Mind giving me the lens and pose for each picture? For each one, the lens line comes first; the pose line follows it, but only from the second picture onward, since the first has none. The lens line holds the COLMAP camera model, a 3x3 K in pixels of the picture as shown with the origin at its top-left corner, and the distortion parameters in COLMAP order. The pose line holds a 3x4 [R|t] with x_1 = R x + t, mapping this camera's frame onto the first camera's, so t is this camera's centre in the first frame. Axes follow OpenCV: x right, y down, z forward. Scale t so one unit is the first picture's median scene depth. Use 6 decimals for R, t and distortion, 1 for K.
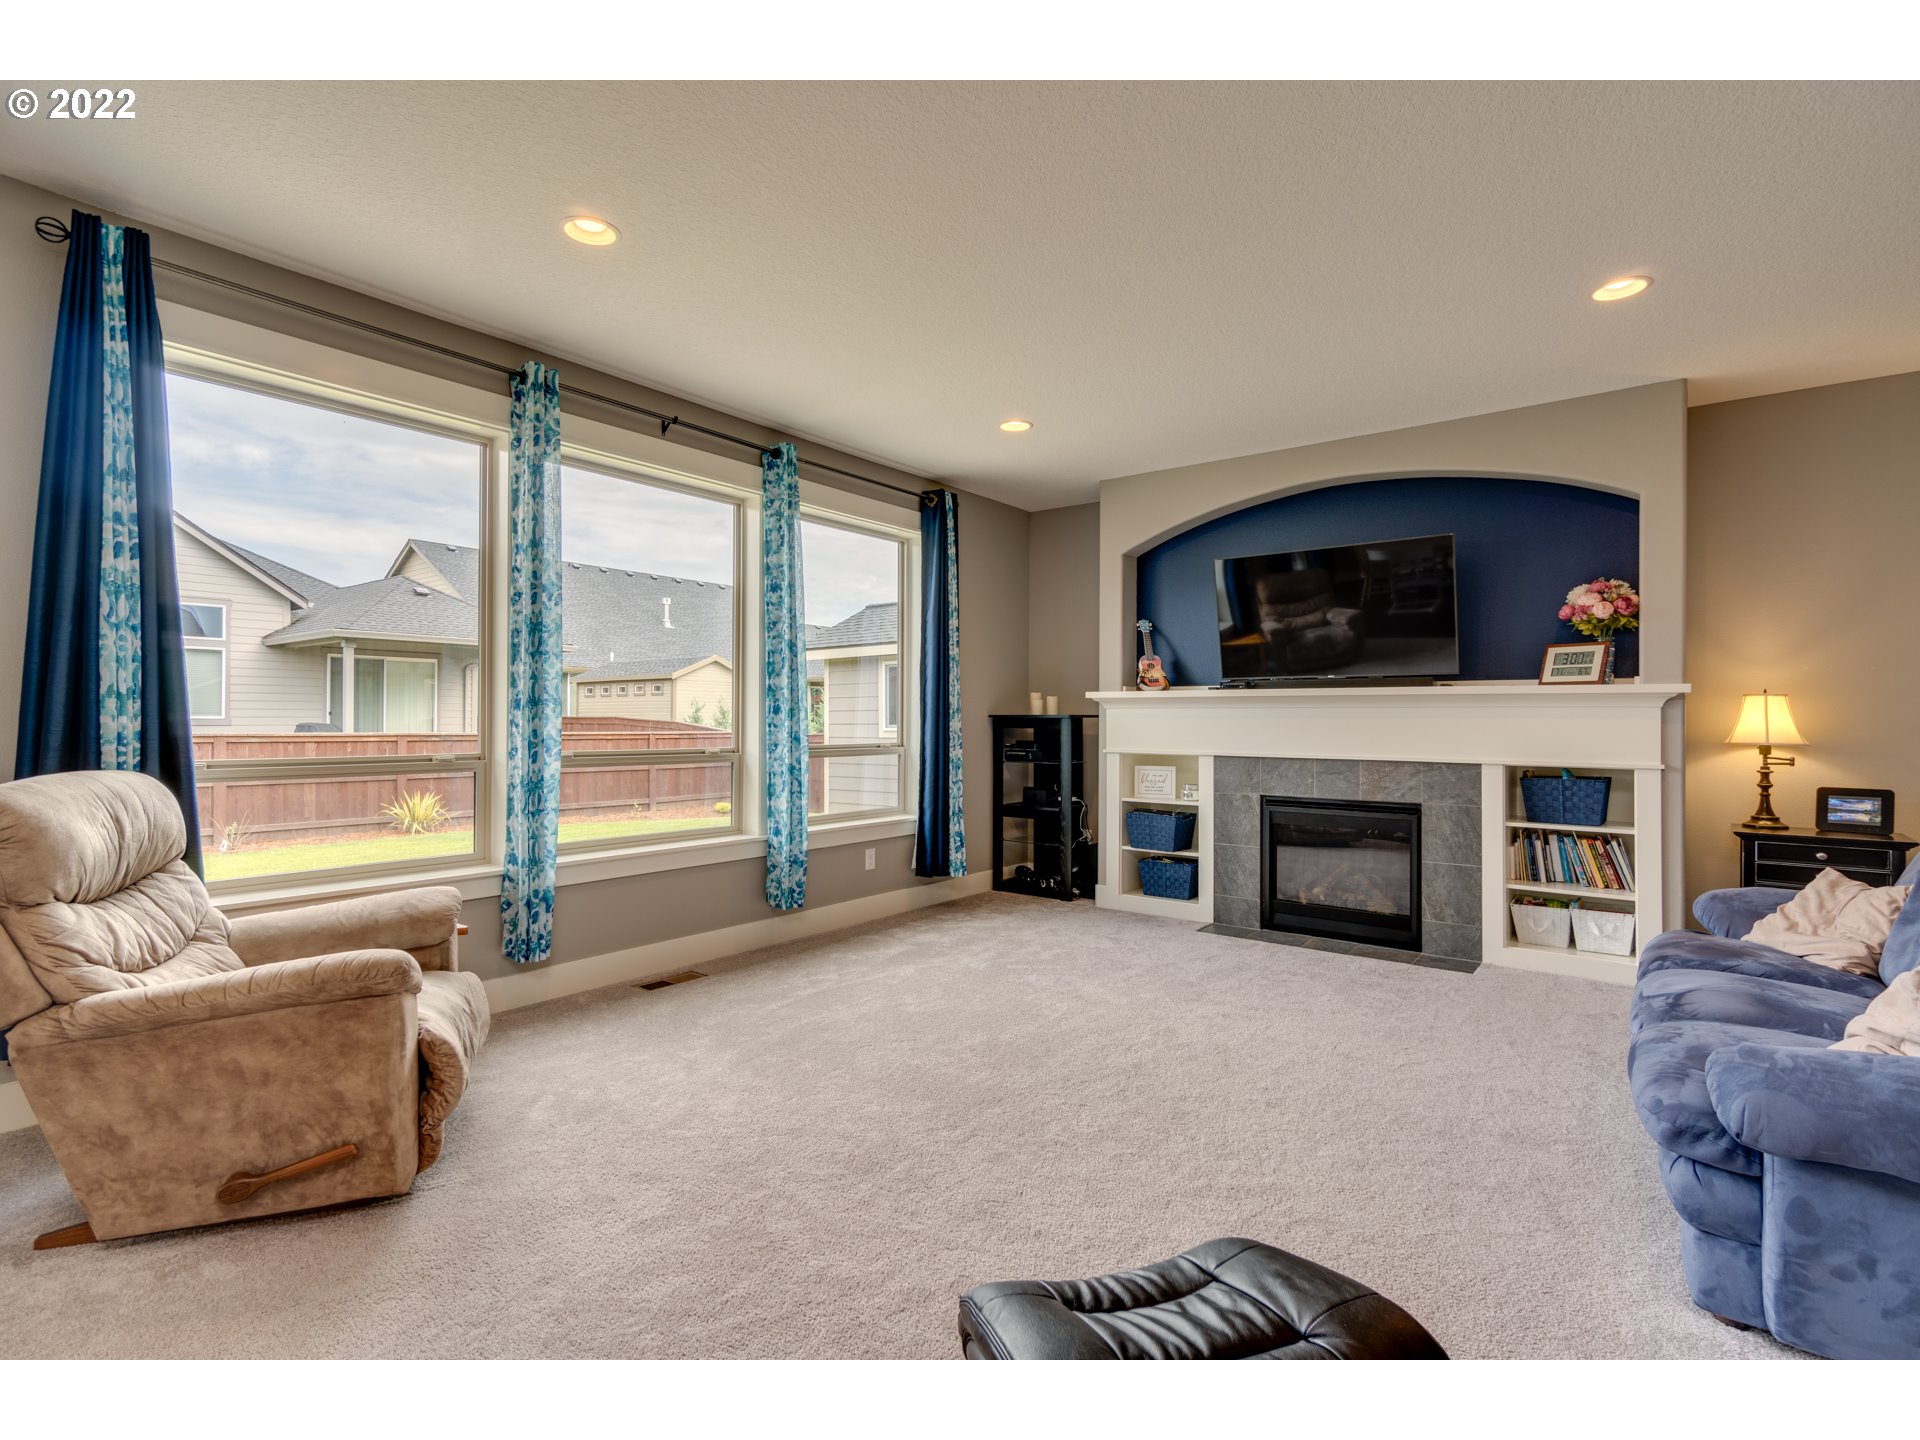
lens RADIAL K [[905.5, 0, 958.6], [0, 905.5, 722.9], [0, 0, 1]] dist [-0.010850, -0.000756]
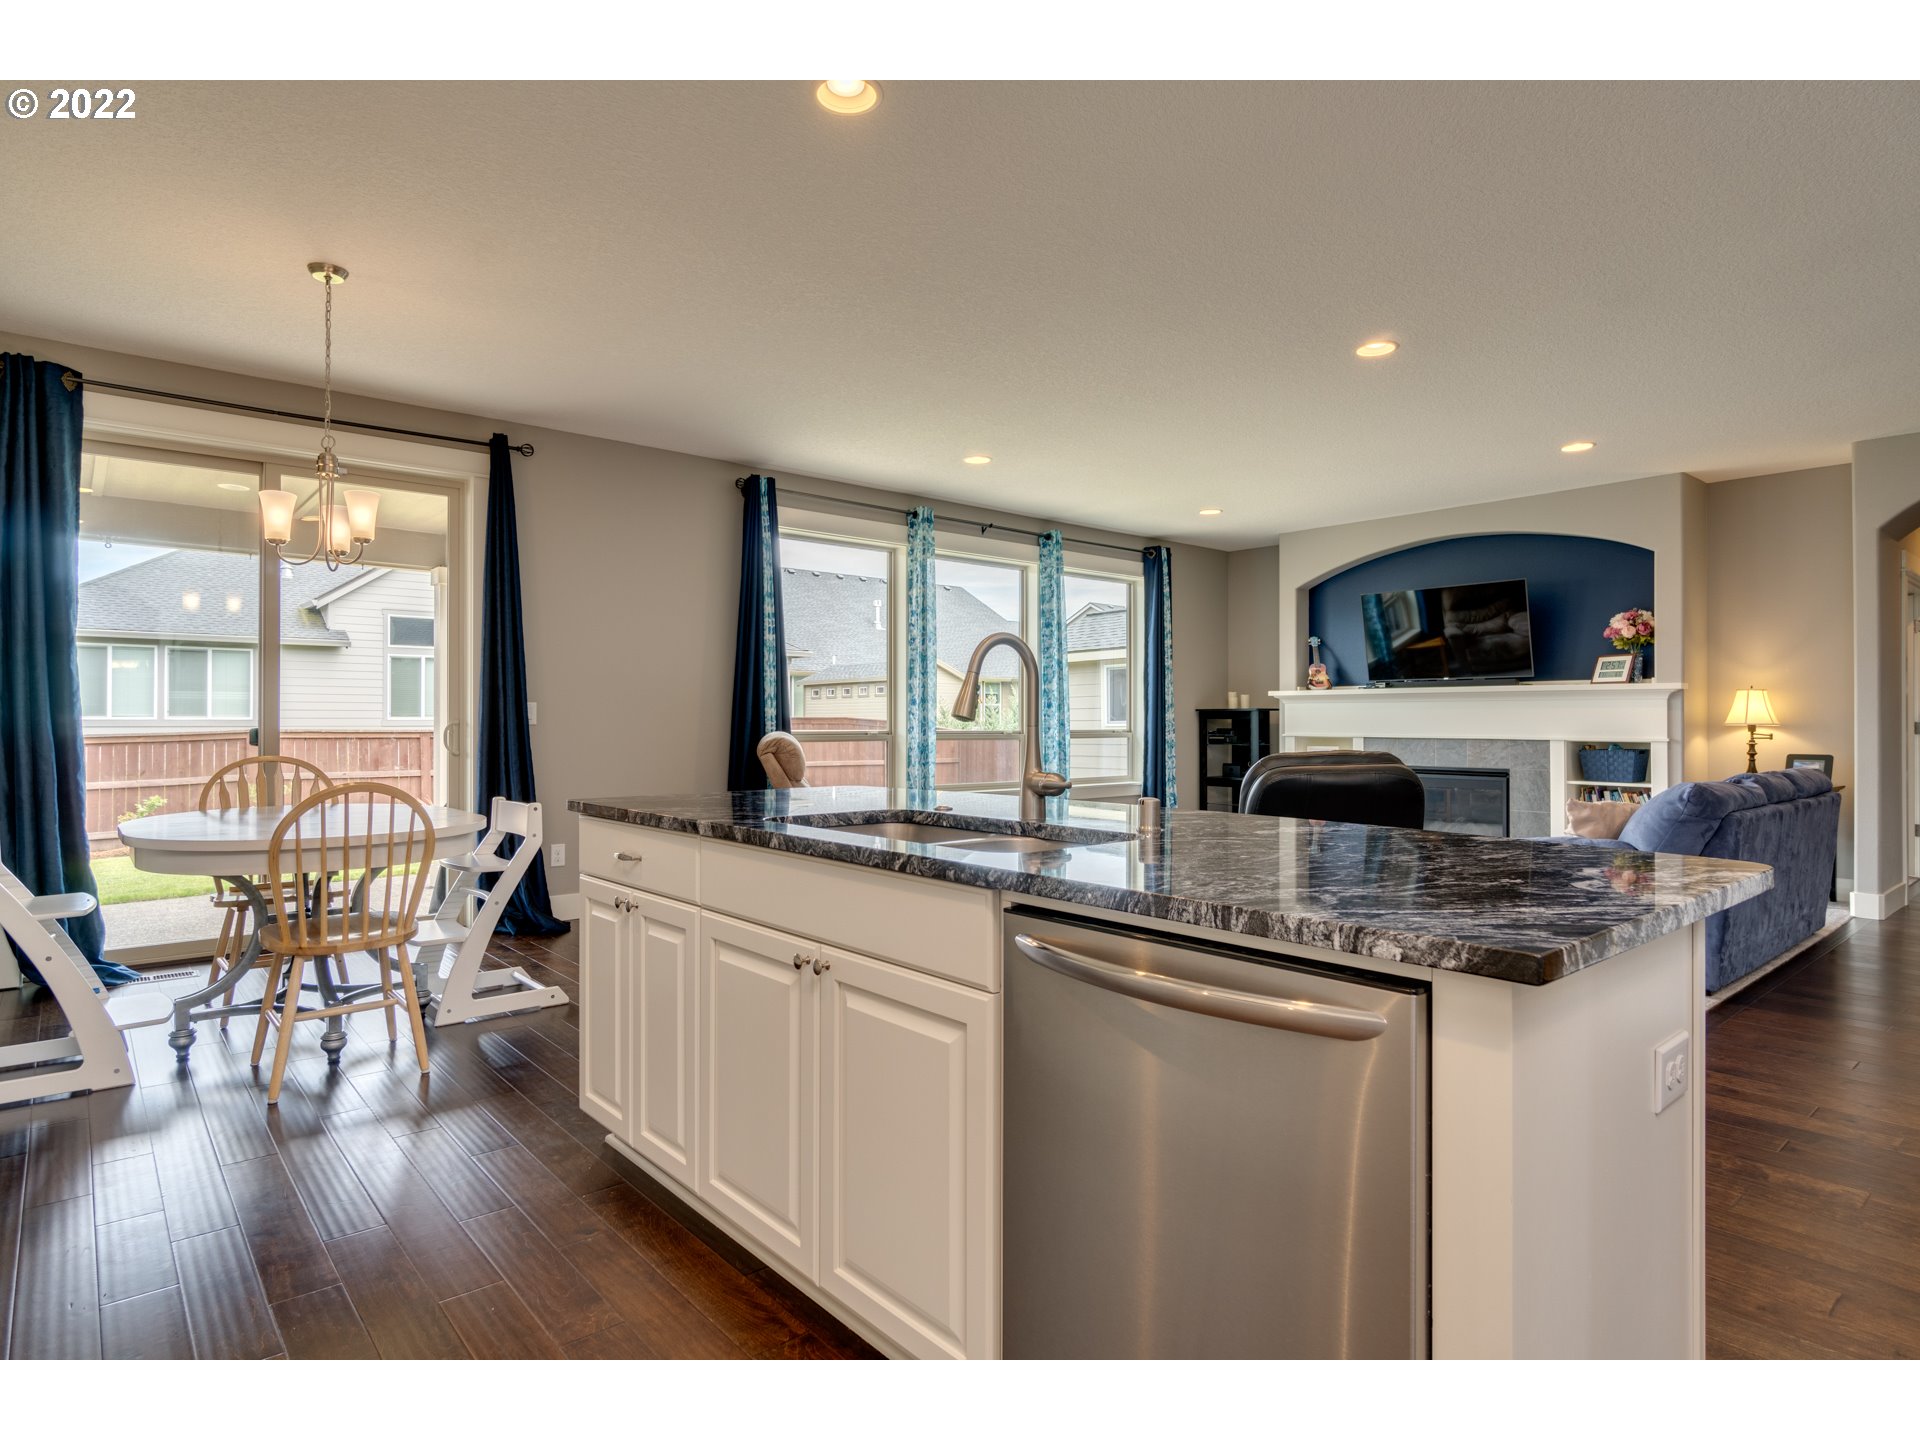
lens RADIAL K [[1027.3, 0, 954.2], [0, 1027.3, 716.1], [0, 0, 1]] dist [-0.012410, 0.000705]
pose [[0.977585, -0.004458, -0.210496, 0.004840], [0.002420, 0.999948, -0.009942, 0.018456], [0.210530, 0.009210, 0.977544, -0.649052]]
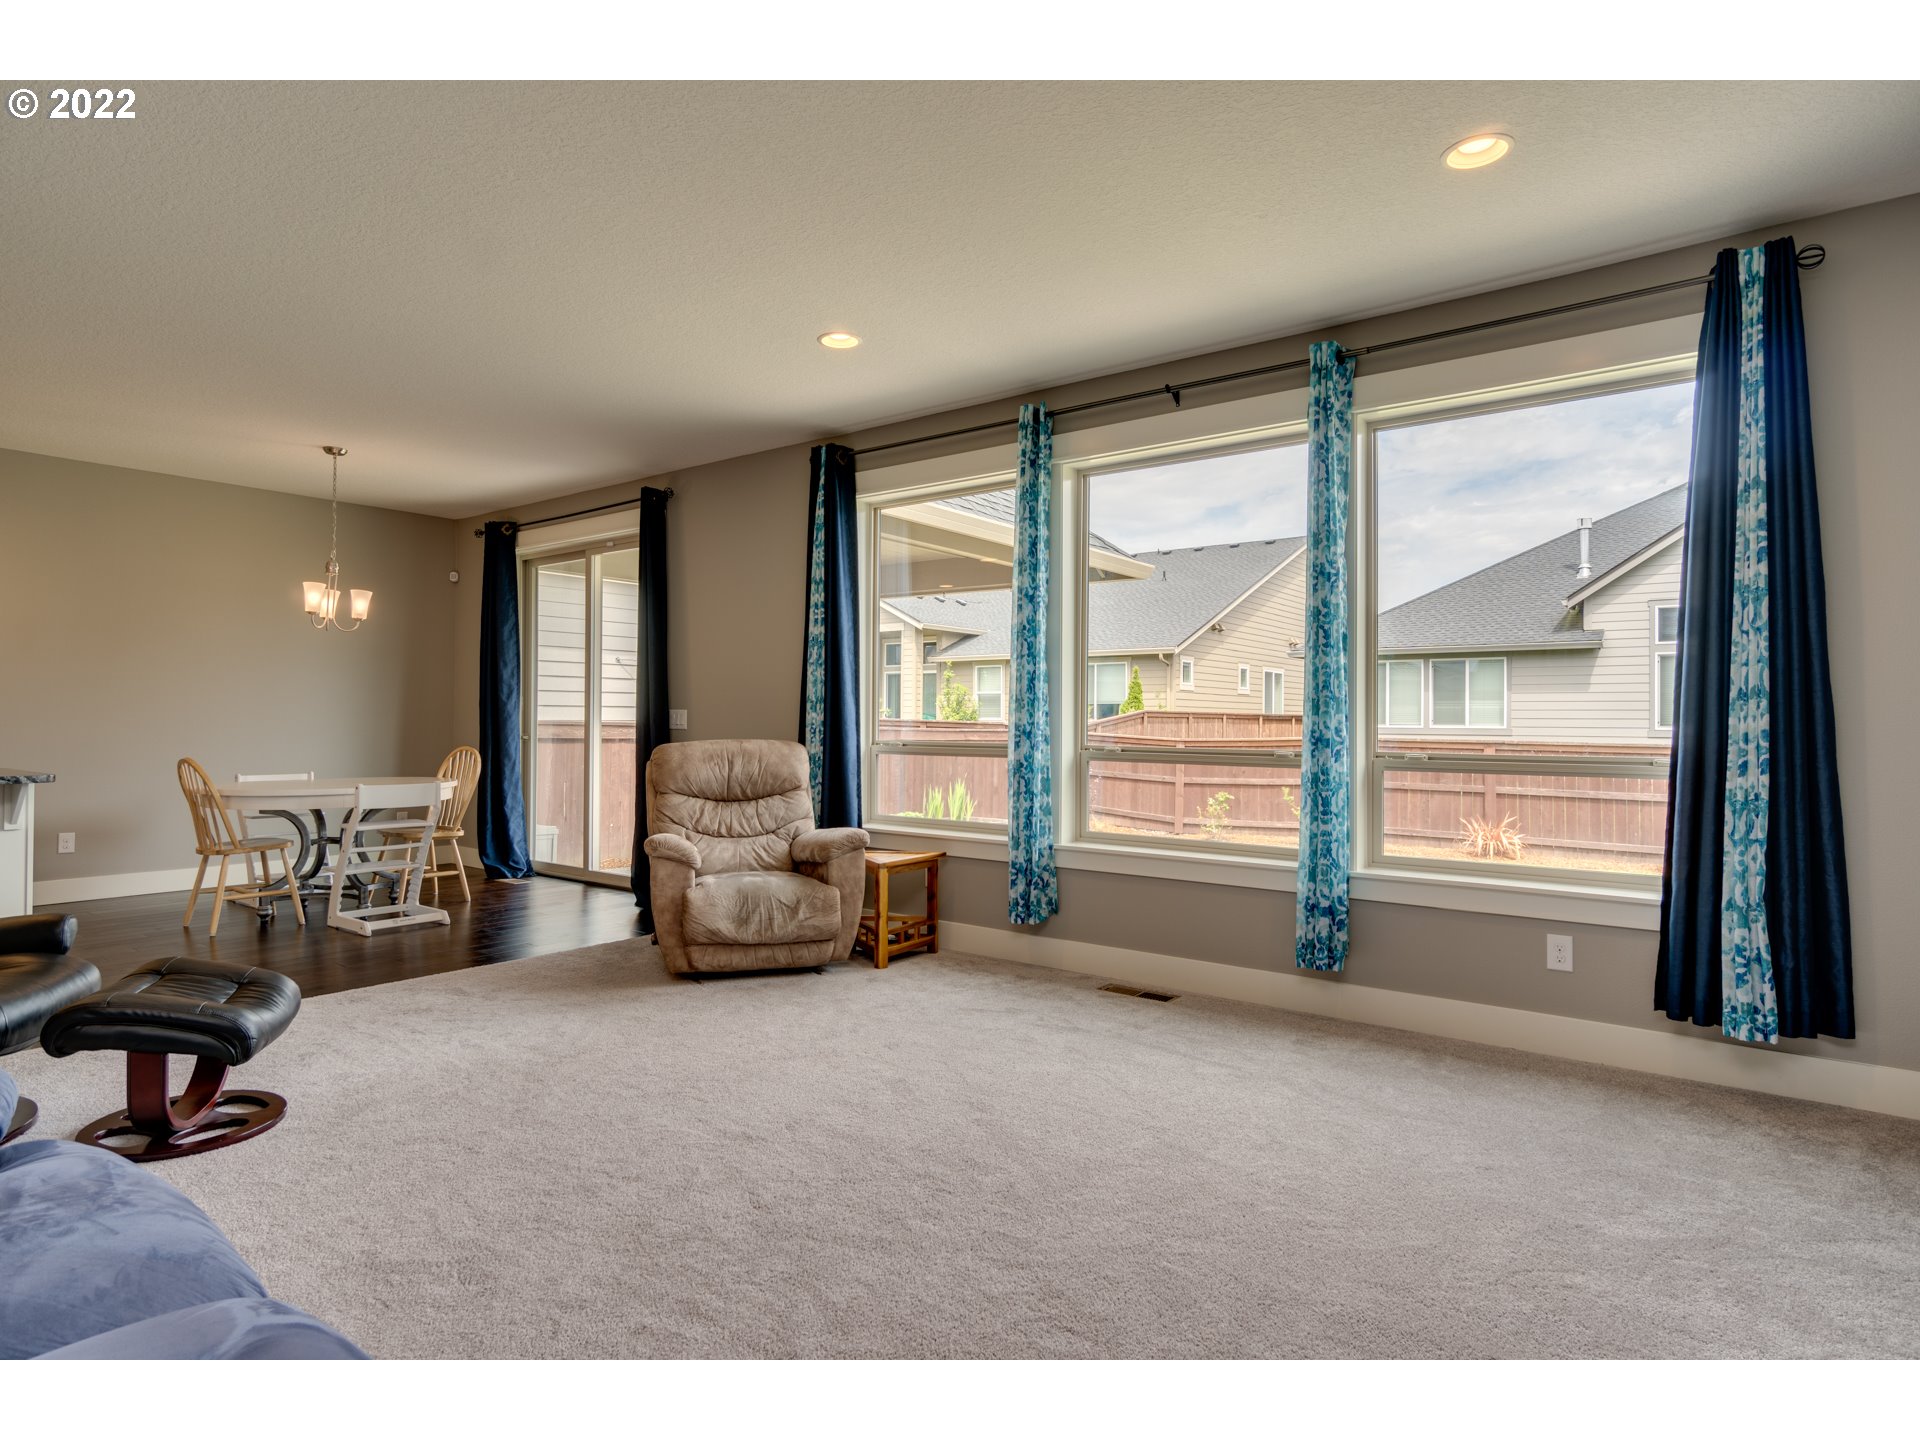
lens RADIAL K [[1080.8, 0, 964.8], [0, 1080.8, 718.7], [0, 0, 1]] dist [-0.018225, -0.002032]
pose [[-0.002399, -0.010054, -0.999947, 0.632871], [-0.011604, 0.999882, -0.010026, 0.011434], [0.999930, 0.011579, -0.002515, 0.650674]]
